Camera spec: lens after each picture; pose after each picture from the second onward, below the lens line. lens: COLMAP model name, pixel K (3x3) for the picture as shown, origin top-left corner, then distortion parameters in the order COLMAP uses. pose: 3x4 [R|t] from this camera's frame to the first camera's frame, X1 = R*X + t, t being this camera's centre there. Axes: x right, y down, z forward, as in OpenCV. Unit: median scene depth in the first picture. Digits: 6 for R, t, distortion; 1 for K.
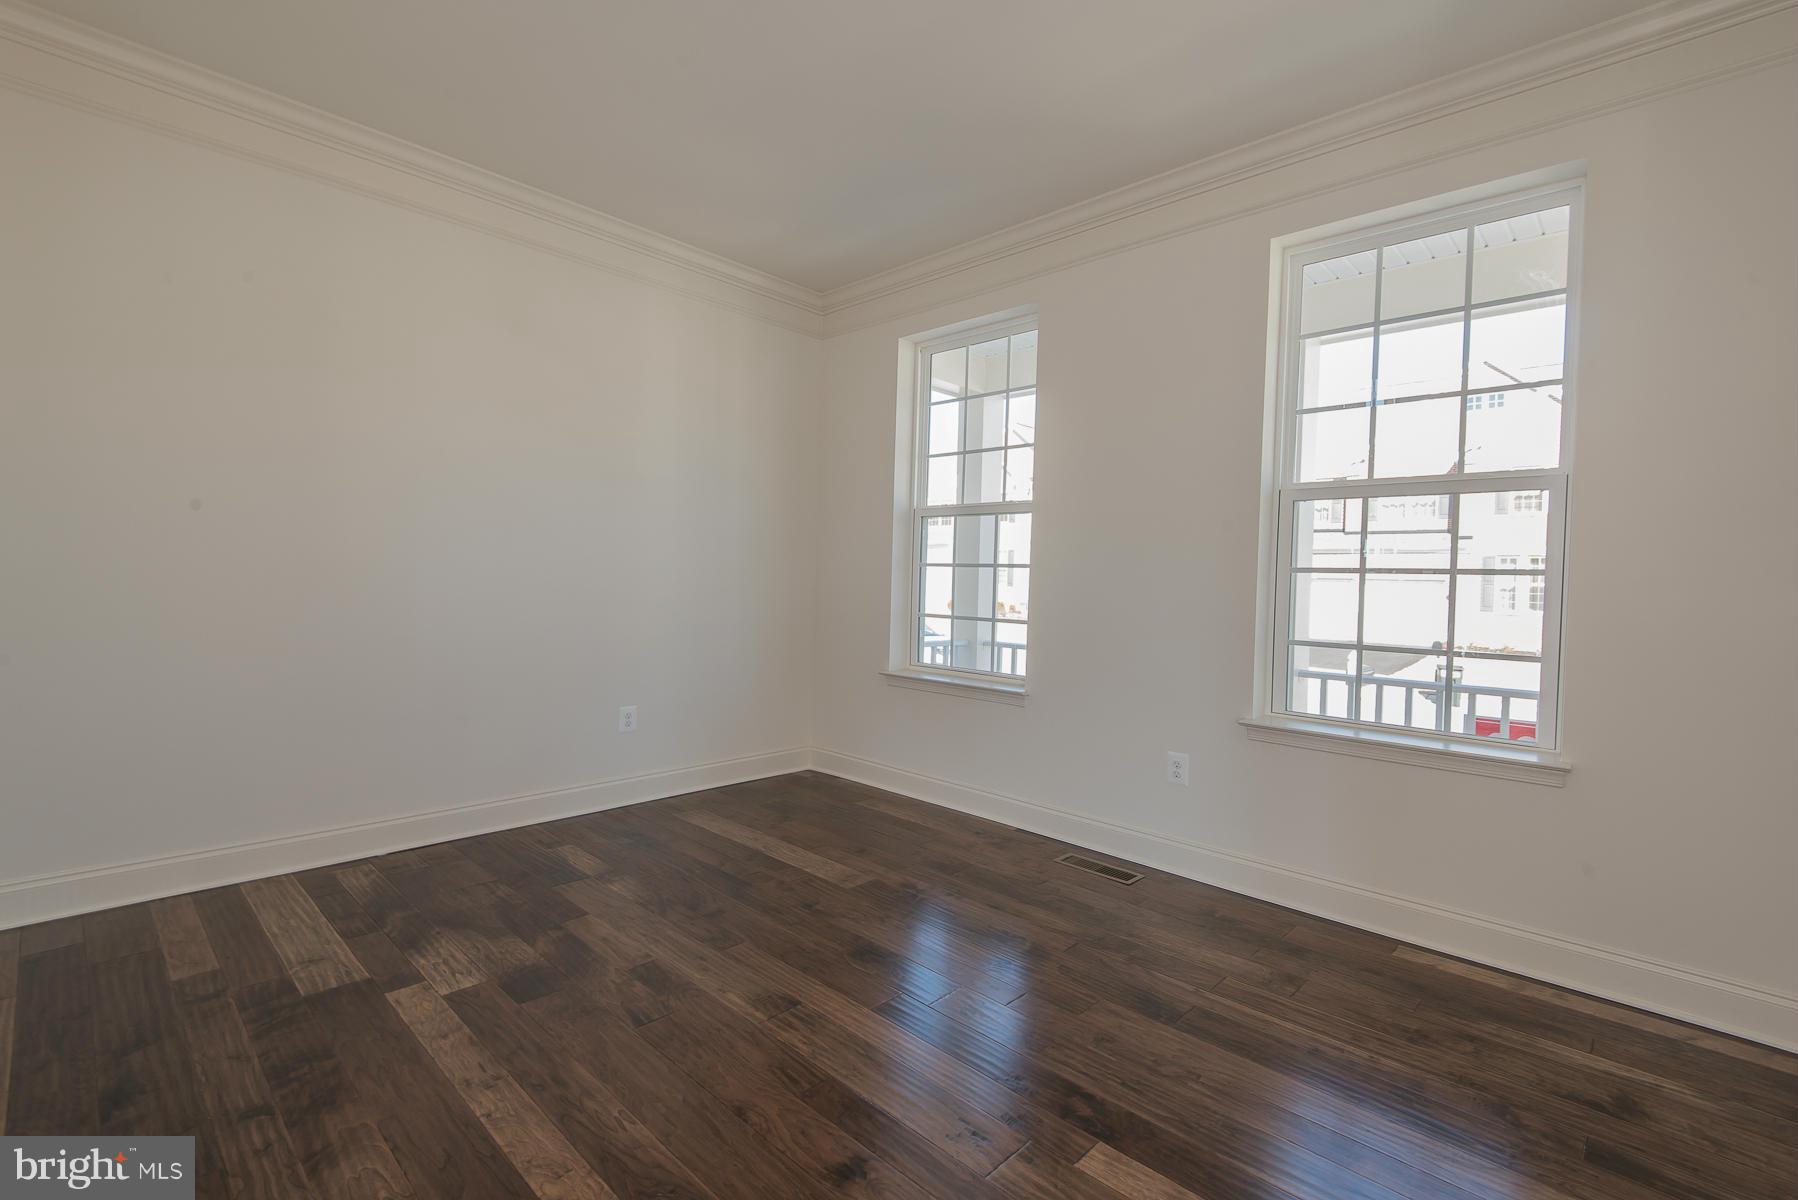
lens RADIAL K [[805.2, 0, 903.8], [0, 805.2, 590.4], [0, 0, 1]] dist [0.034671, -0.020011]
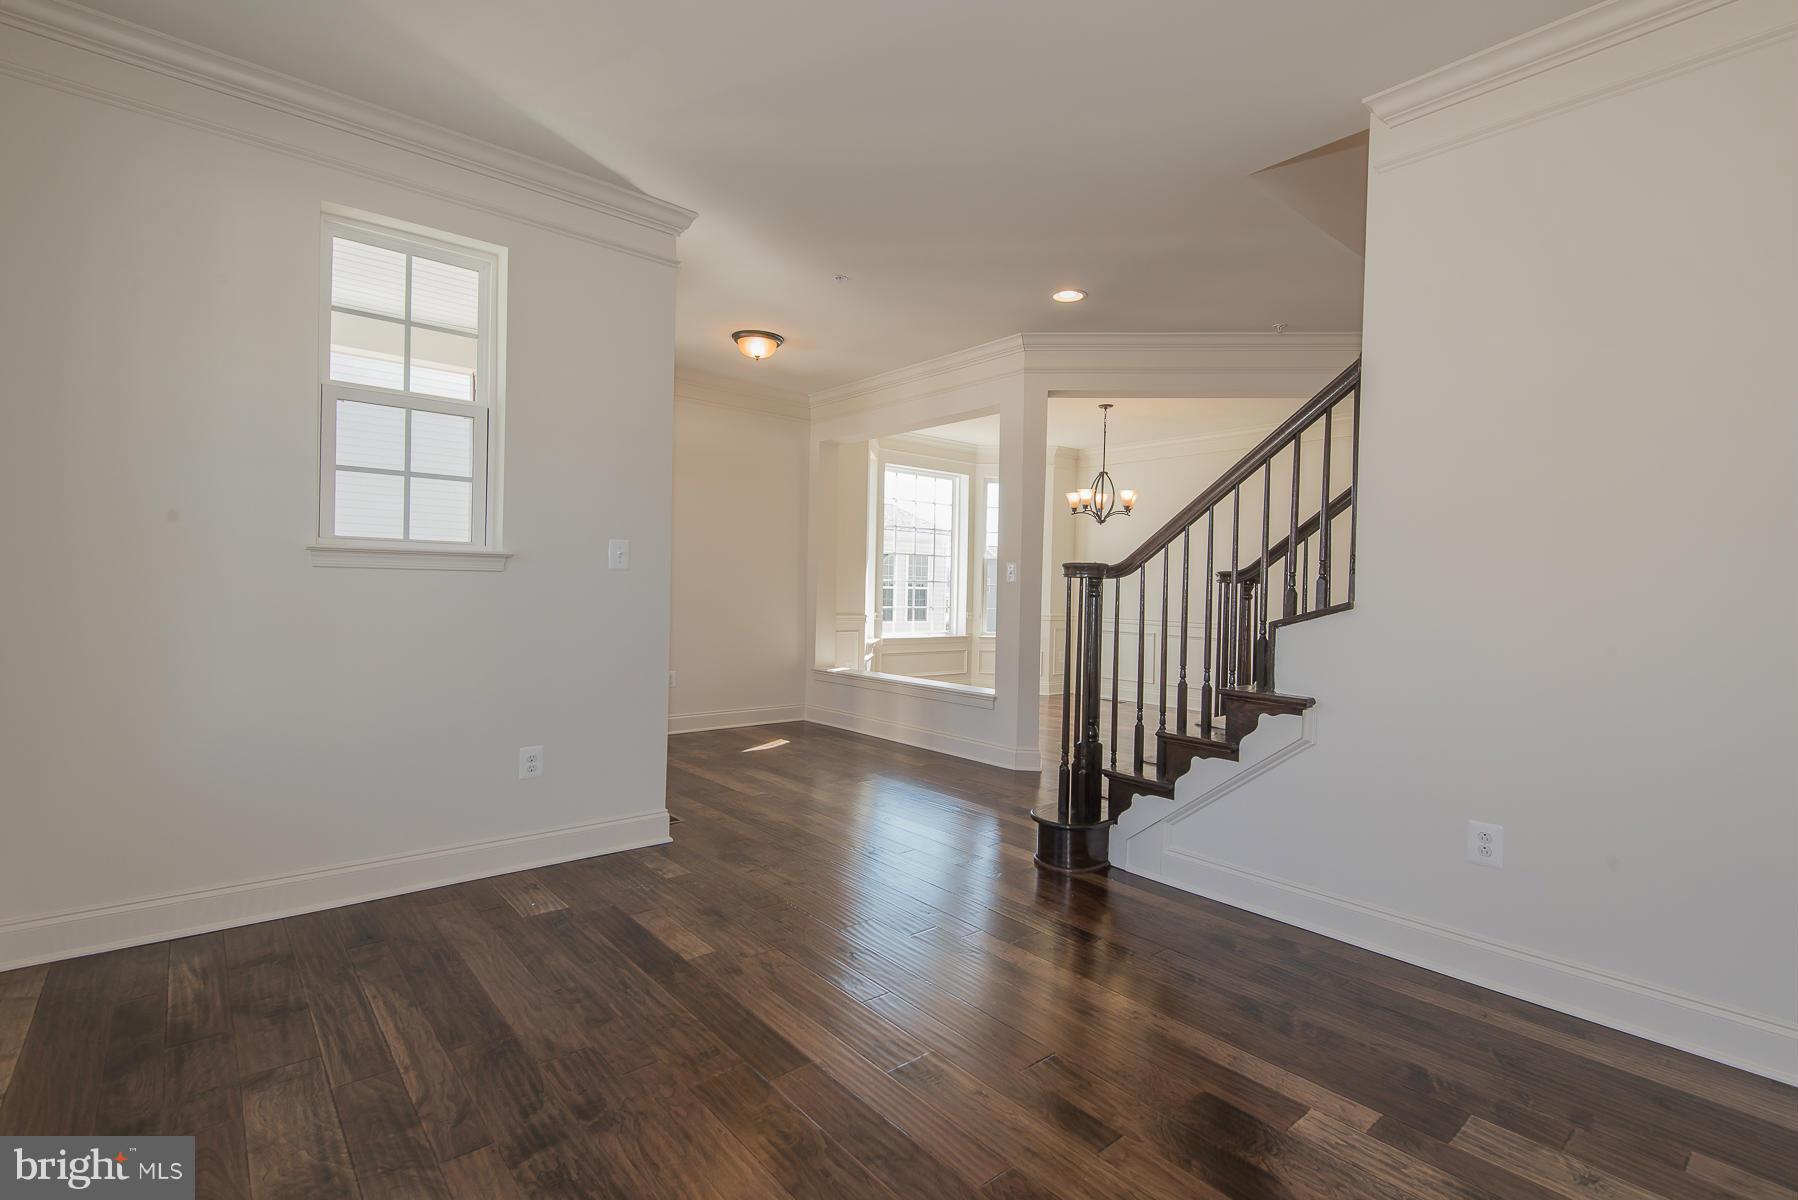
lens RADIAL K [[805.2, 0, 903.8], [0, 805.2, 590.4], [0, 0, 1]] dist [0.034671, -0.020011]
pose [[-0.994249, -0.049441, 0.094997, -0.204409], [-0.047588, 0.998632, 0.021680, -0.035207], [-0.095939, 0.017035, -0.995241, 1.900886]]
